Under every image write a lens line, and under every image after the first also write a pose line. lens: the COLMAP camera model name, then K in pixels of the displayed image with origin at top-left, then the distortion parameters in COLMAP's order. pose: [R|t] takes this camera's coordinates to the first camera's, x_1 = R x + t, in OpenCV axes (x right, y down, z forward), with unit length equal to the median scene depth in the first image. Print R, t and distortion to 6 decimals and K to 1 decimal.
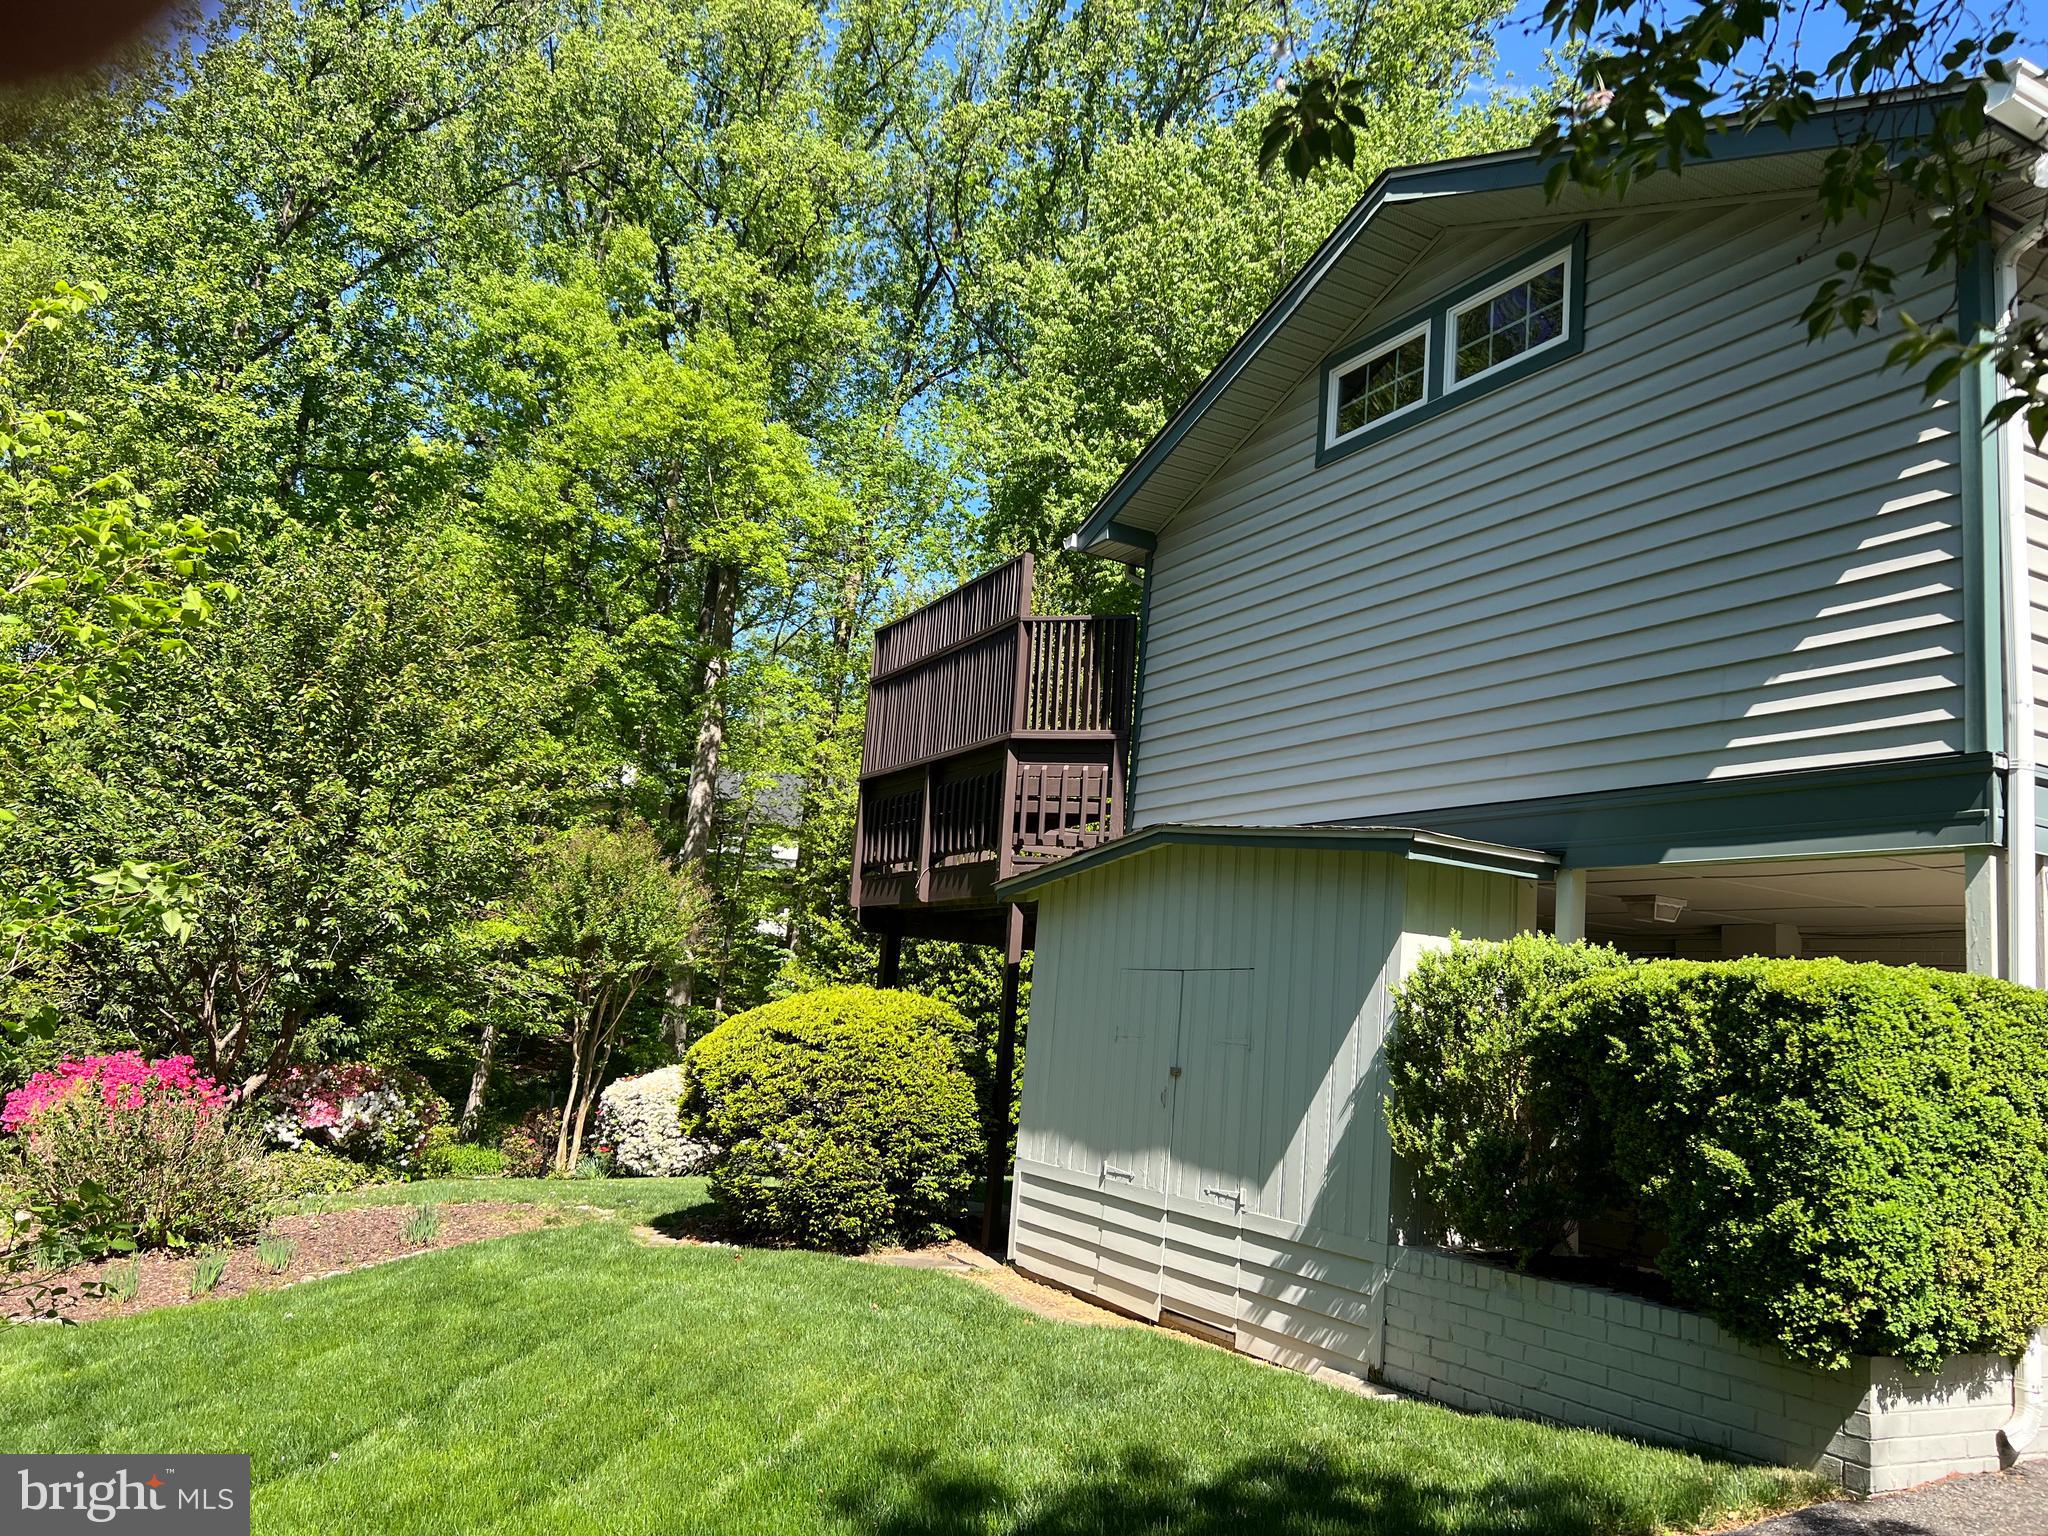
lens RADIAL K [[1555.4, 0, 1009.4], [0, 1555.4, 766.8], [0, 0, 1]] dist [0.072921, -0.077575]
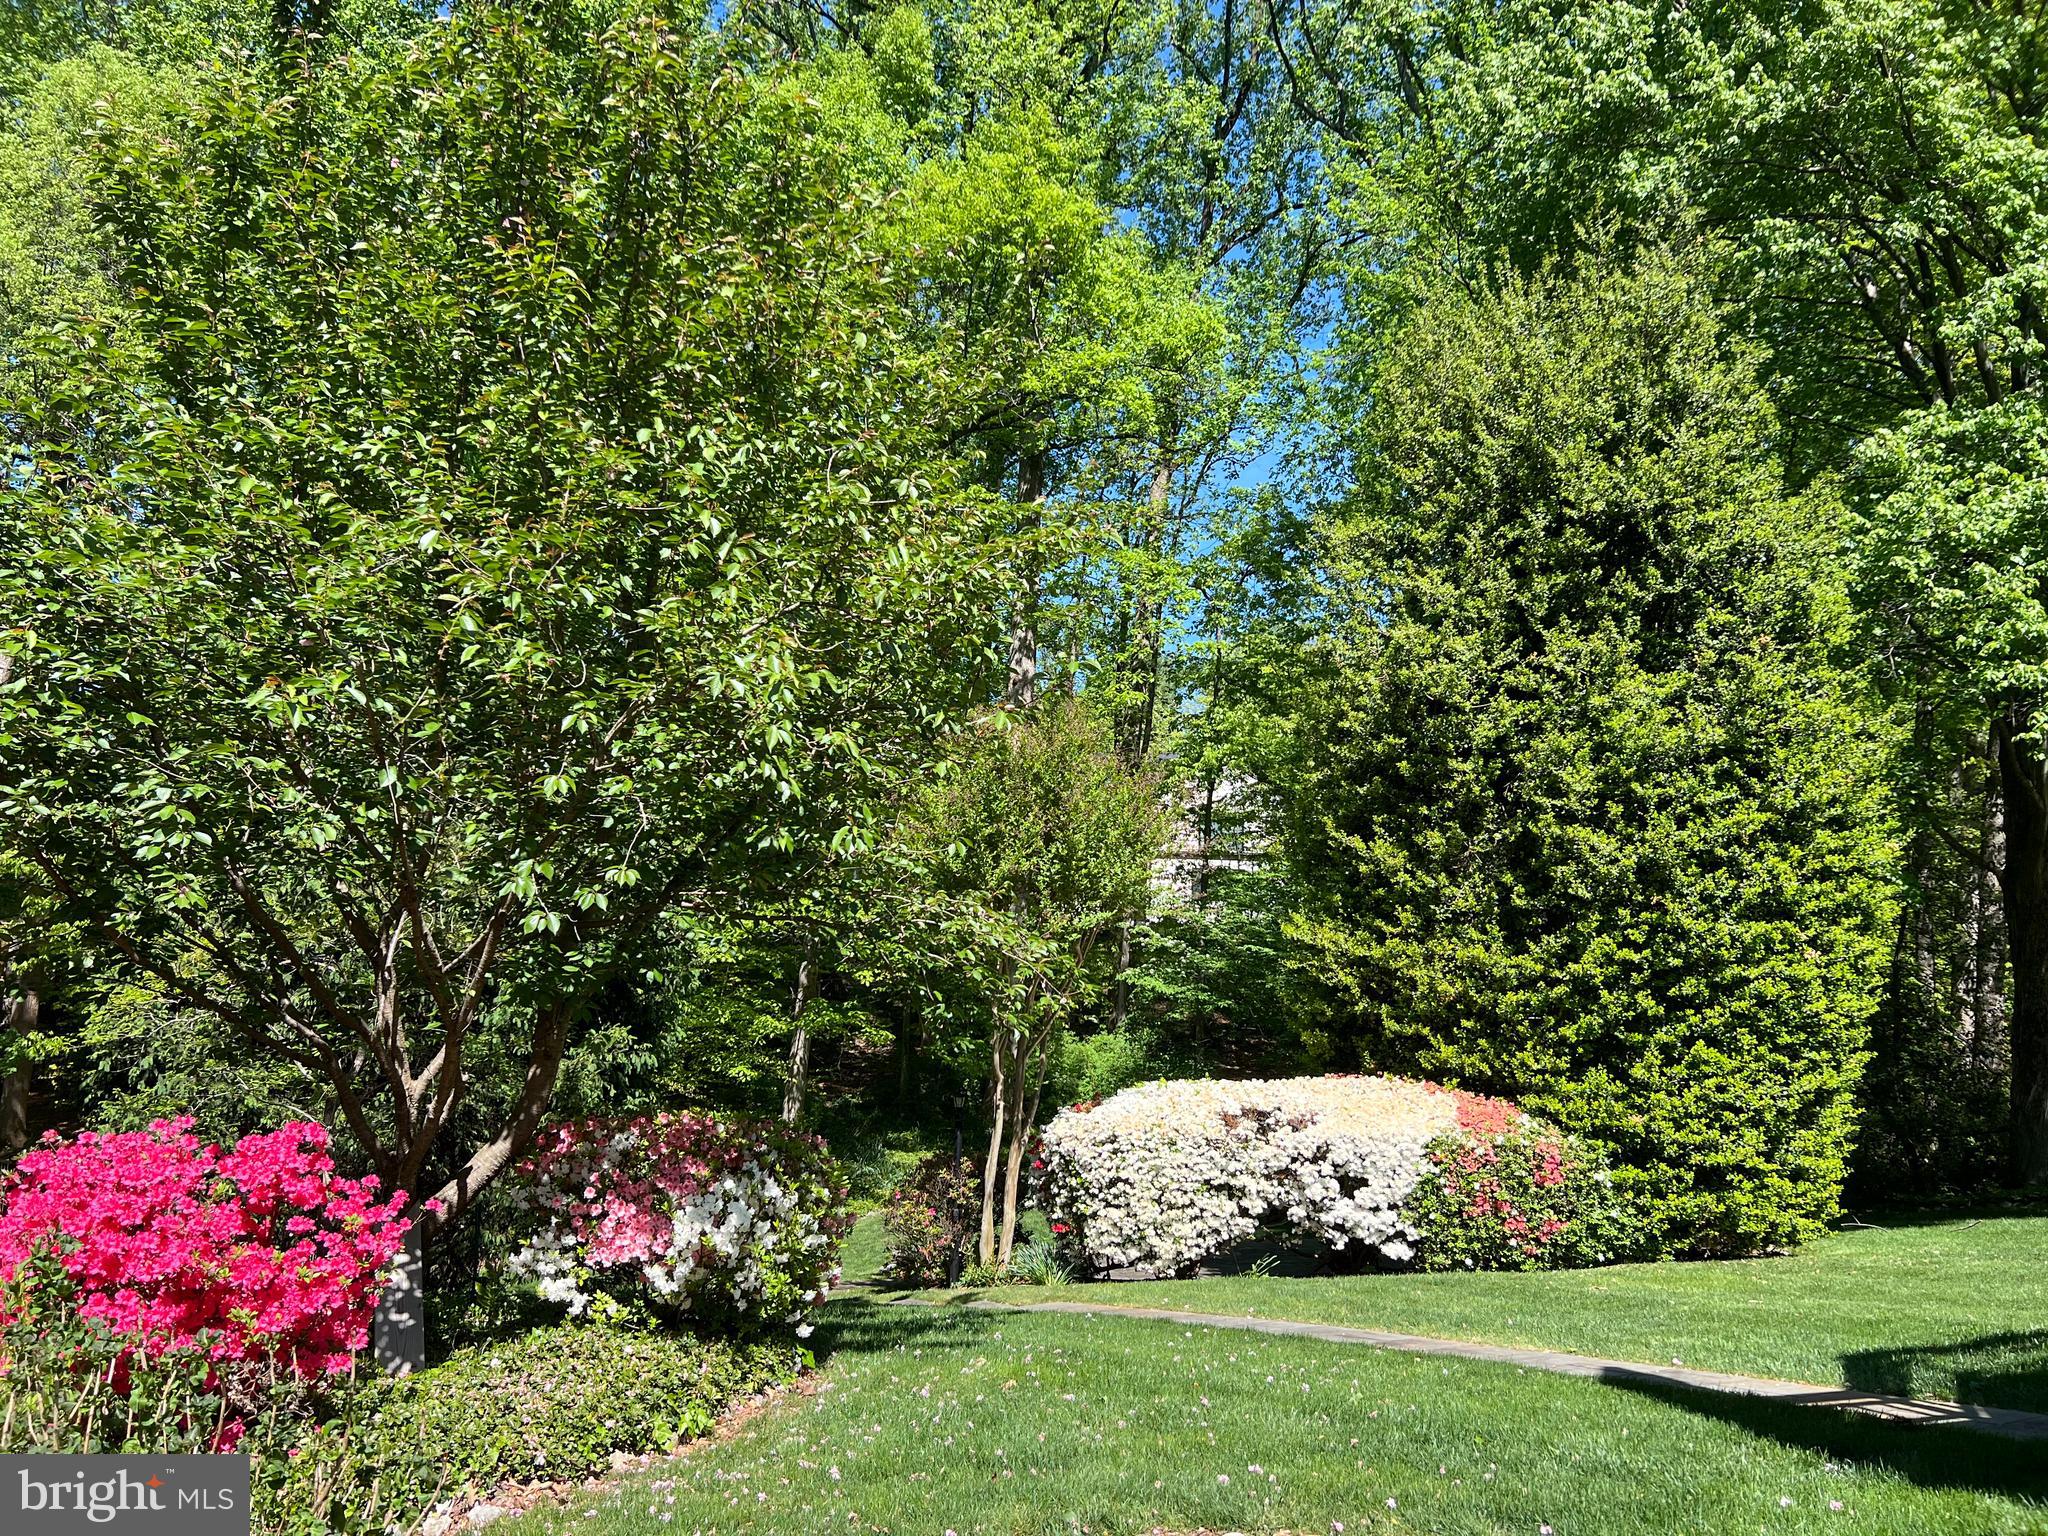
lens RADIAL K [[1555.4, 0, 1039.9], [0, 1555.4, 766.2], [0, 0, 1]] dist [0.072921, -0.077575]
pose [[0.990336, -0.066494, -0.121708, -0.183400], [0.066697, 0.997770, -0.002415, 0.068638], [0.121598, -0.005726, 0.992563, 0.408141]]
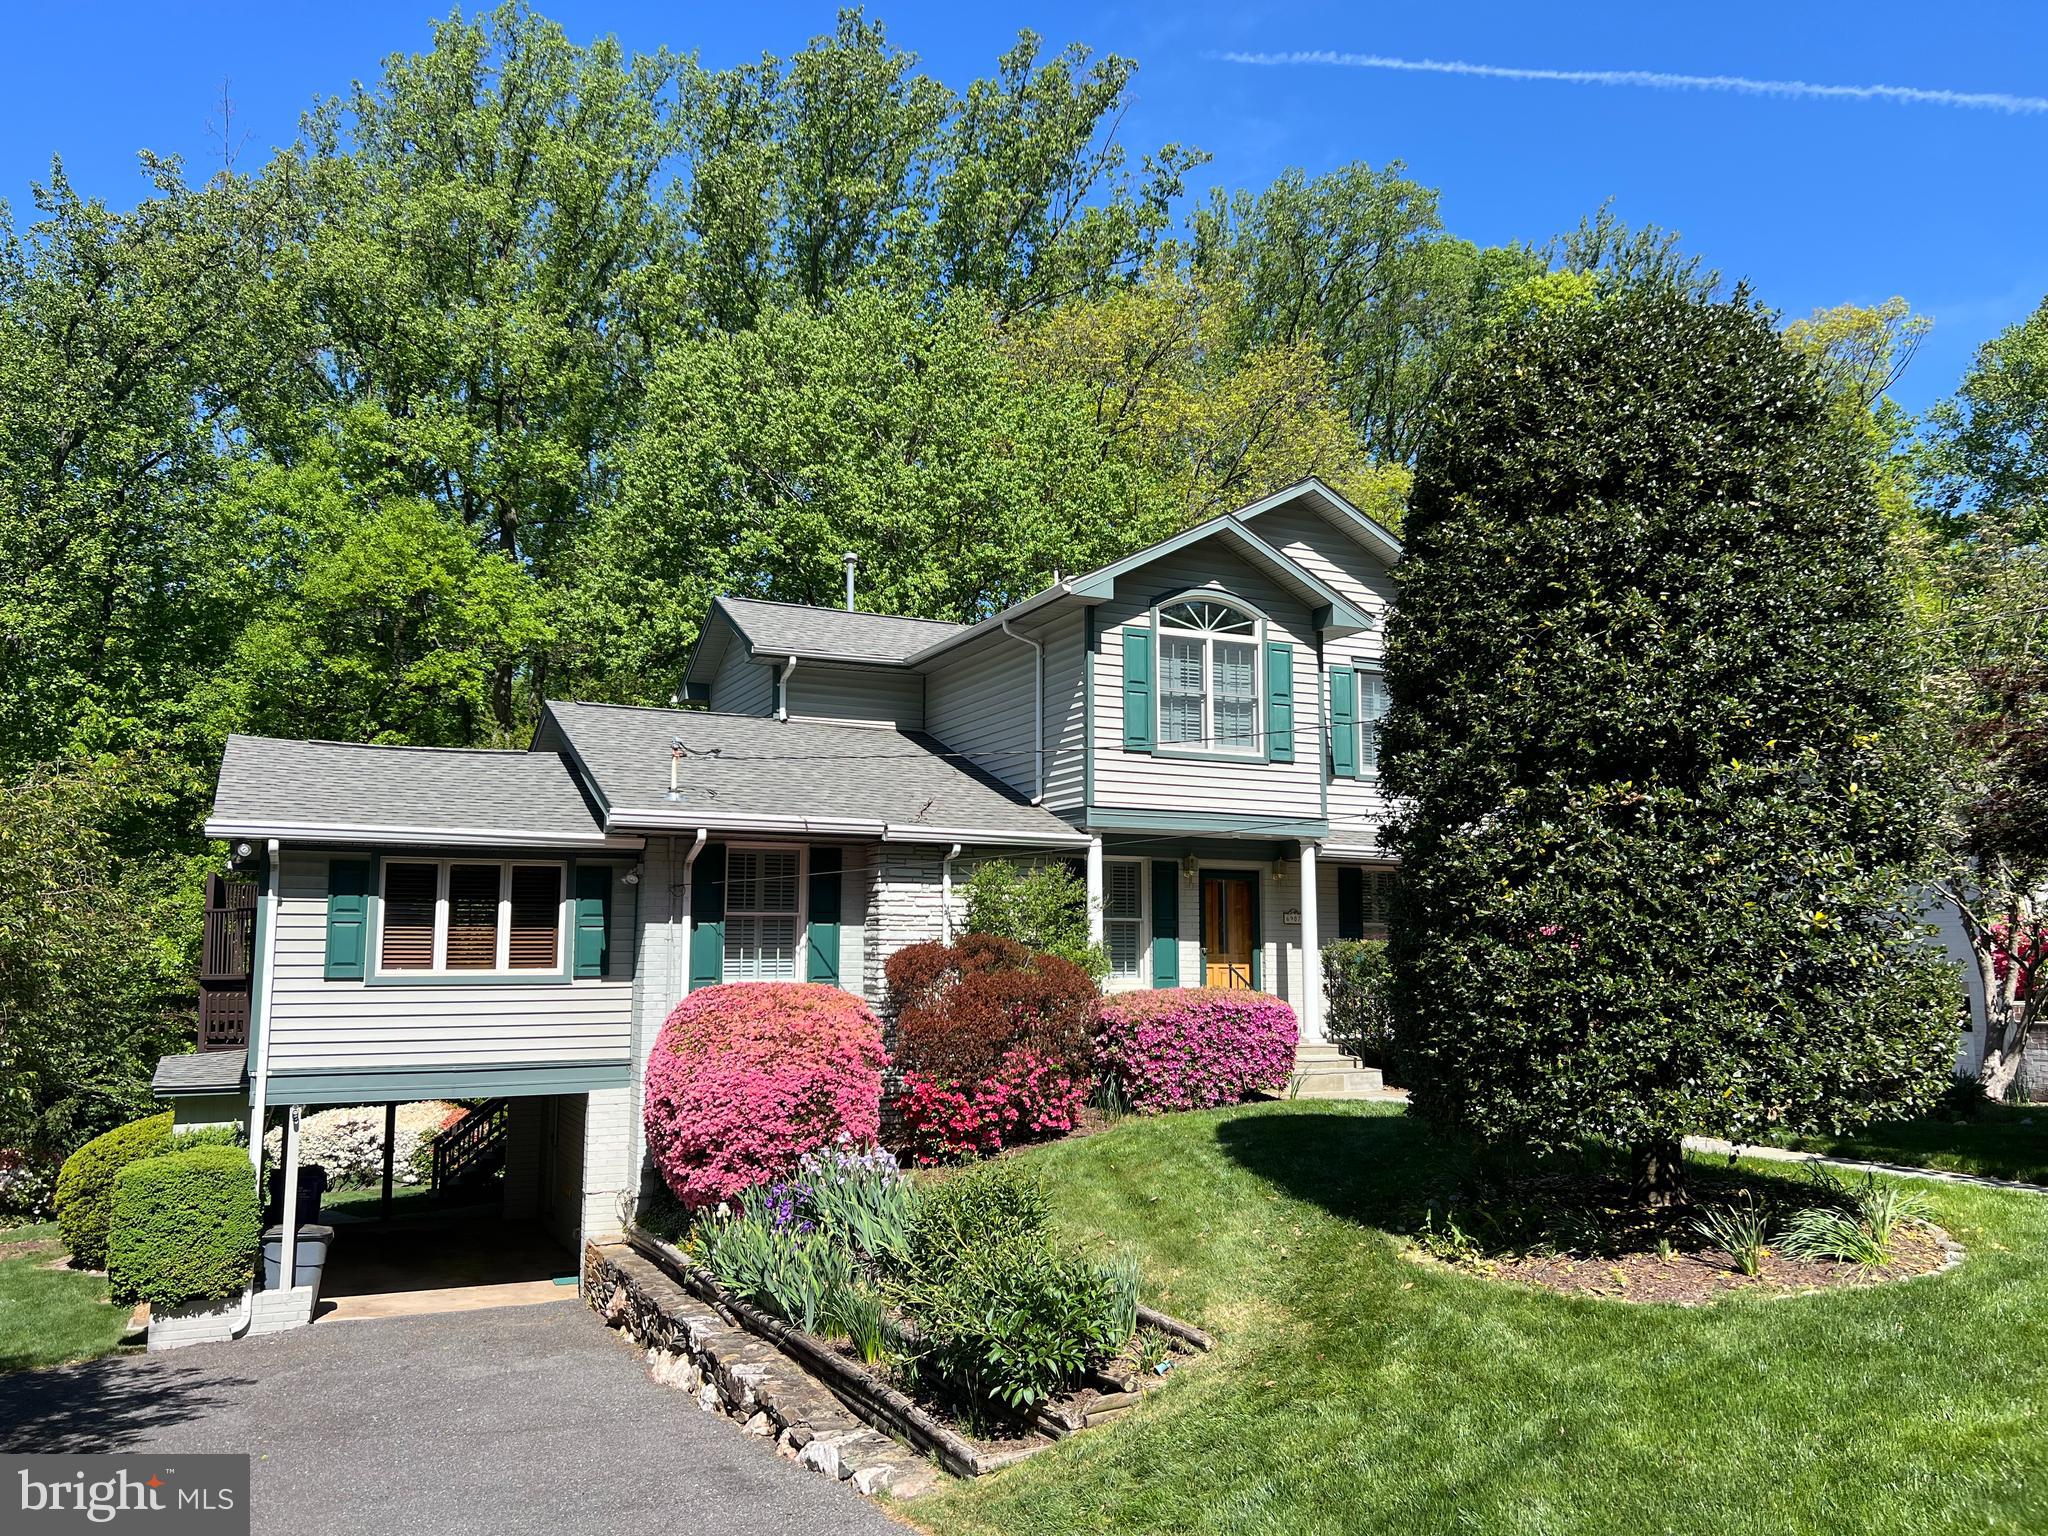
lens RADIAL K [[1555.4, 0, 1021.5], [0, 1555.4, 764.4], [0, 0, 1]] dist [0.072921, -0.077575]
pose [[0.995981, -0.084130, -0.030726, 0.491700], [0.085342, 0.995528, 0.040517, -0.124071], [0.027180, -0.042977, 0.998706, -0.378544]]
